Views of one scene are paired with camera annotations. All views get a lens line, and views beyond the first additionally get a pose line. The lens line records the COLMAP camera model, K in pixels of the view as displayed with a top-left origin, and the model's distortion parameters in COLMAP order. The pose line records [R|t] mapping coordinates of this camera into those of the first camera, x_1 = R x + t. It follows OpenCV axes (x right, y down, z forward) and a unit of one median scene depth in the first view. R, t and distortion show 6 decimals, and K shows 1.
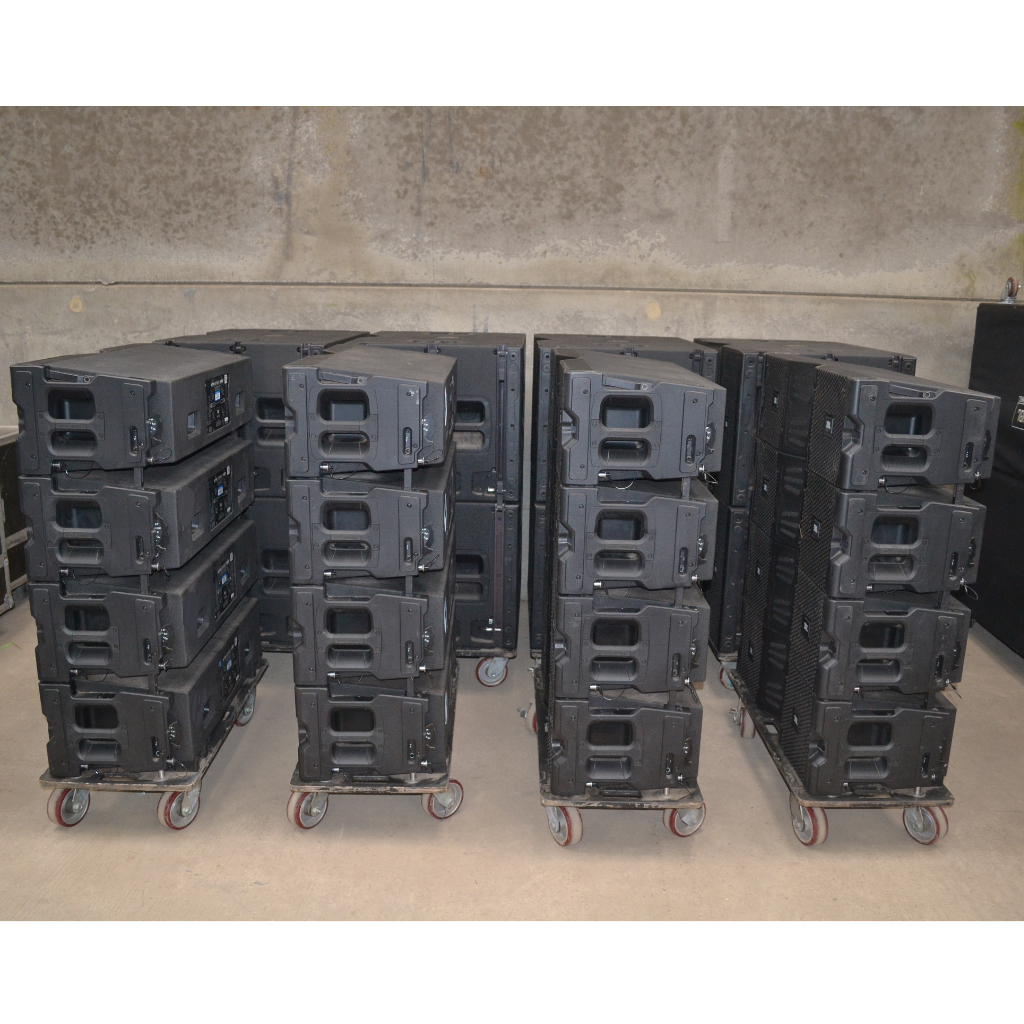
lens RADIAL K [[979.4, 0, 519.1], [0, 979.4, 522.2], [0, 0, 1]] dist [-0.076114, 0.001612]
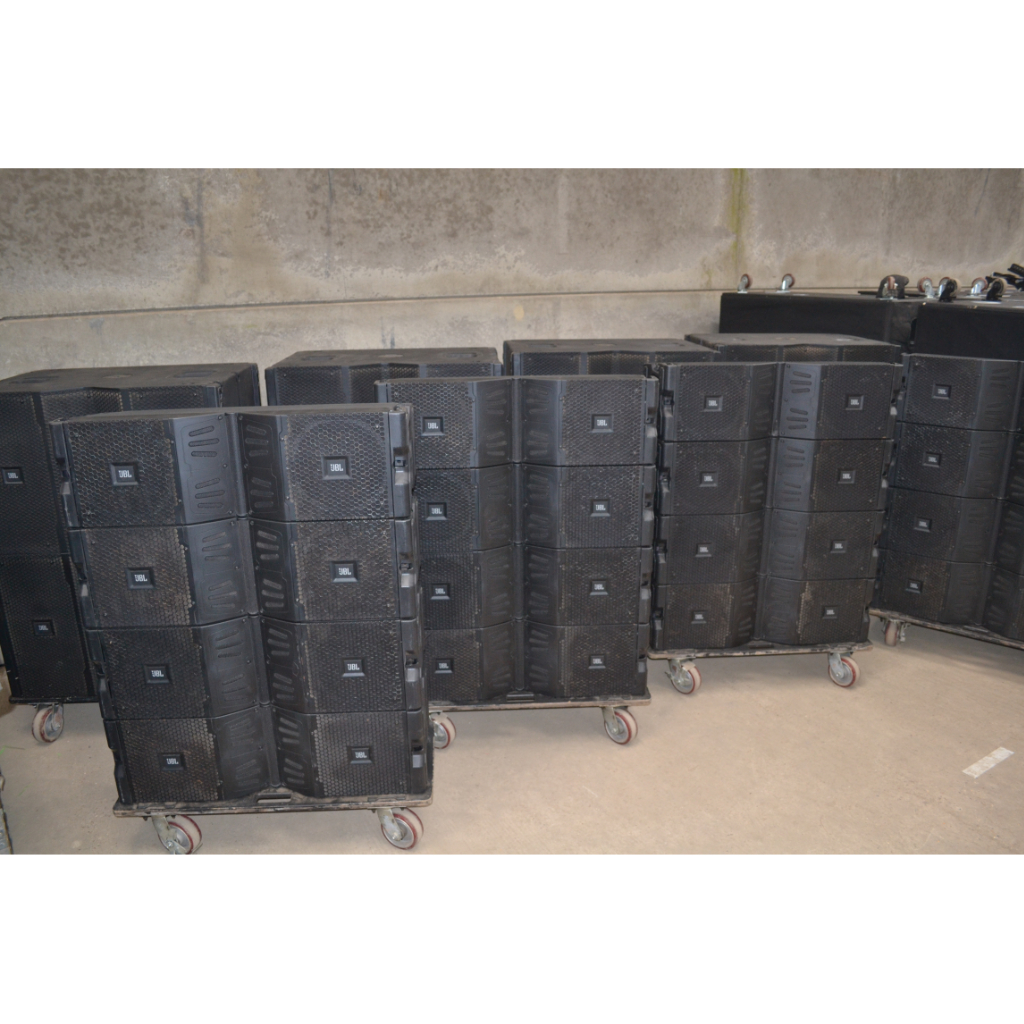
lens RADIAL K [[824.7, 0, 512.0], [0, 824.7, 512.0], [0, 0, 1]] dist [-0.076771, 0.005328]
pose [[0.835024, -0.183429, 0.518738, -0.446254], [0.155028, 0.983032, 0.098053, -0.075701], [-0.527922, -0.001457, 0.849292, 0.141951]]
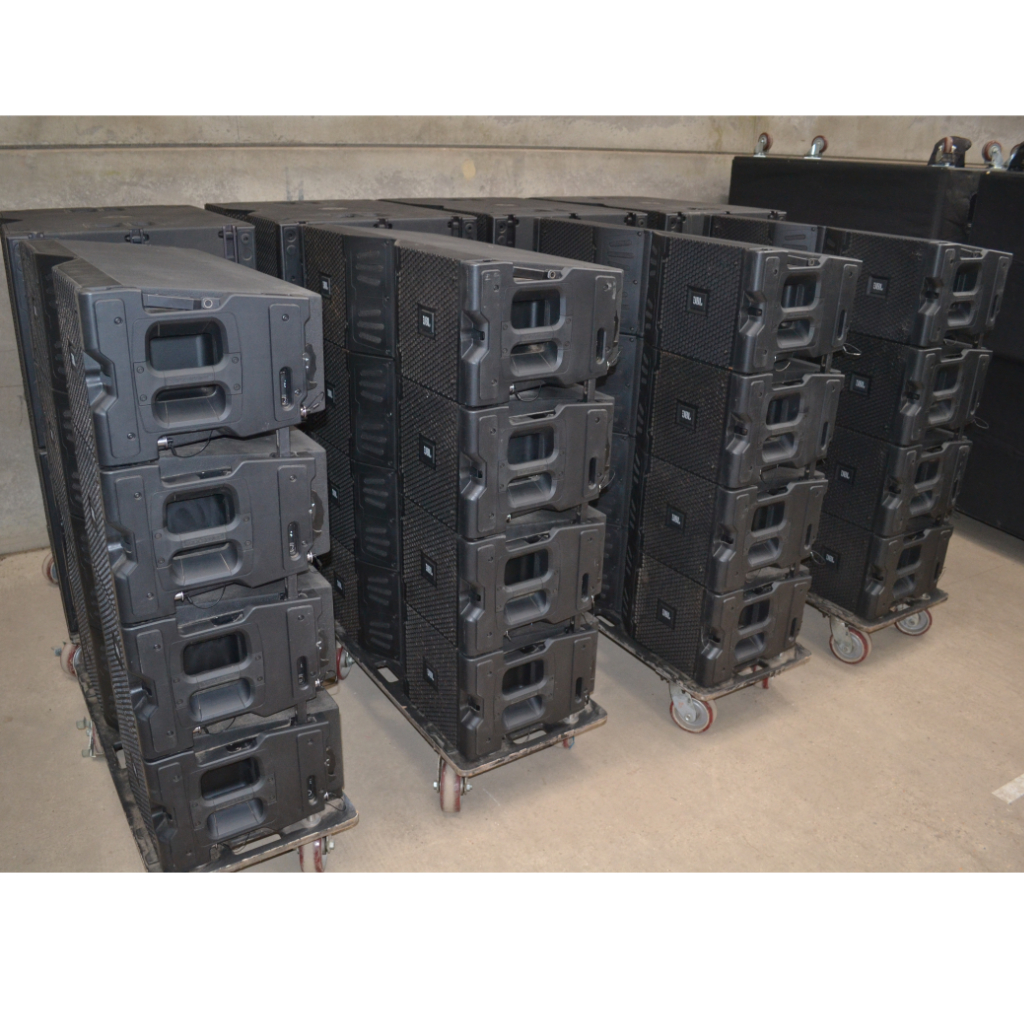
lens RADIAL K [[910.2, 0, 493.3], [0, 910.2, 496.4], [0, 0, 1]] dist [-0.085588, 0.017812]
pose [[0.853770, -0.193207, 0.483475, -0.331249], [0.121606, 0.976913, 0.175651, -0.057065], [-0.506250, -0.091172, 0.857554, 0.207630]]
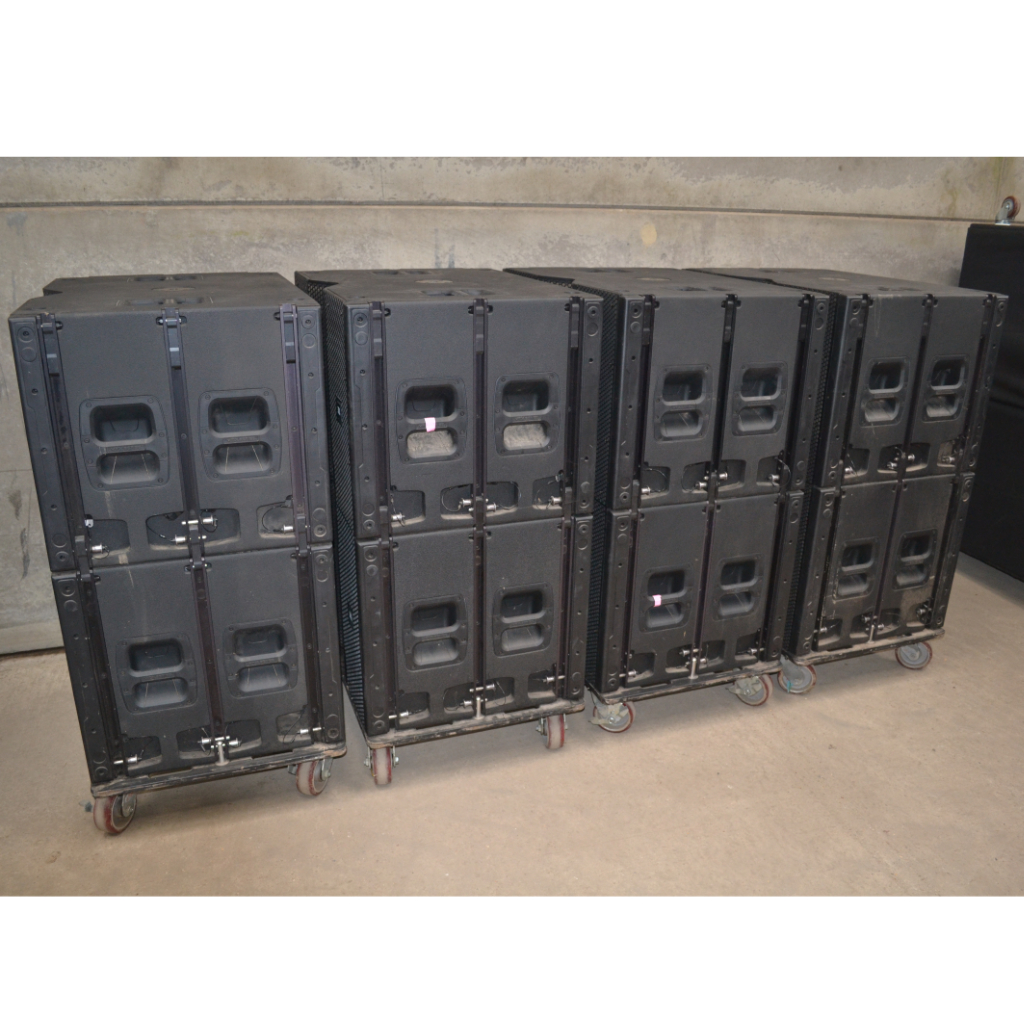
lens RADIAL K [[902.9, 0, 521.1], [0, 902.9, 531.9], [0, 0, 1]] dist [-0.082738, 0.014670]
pose [[0.937064, -0.122334, 0.327026, -0.241723], [0.080911, 0.987199, 0.137447, -0.082371], [-0.339654, -0.102337, 0.934966, 0.310930]]
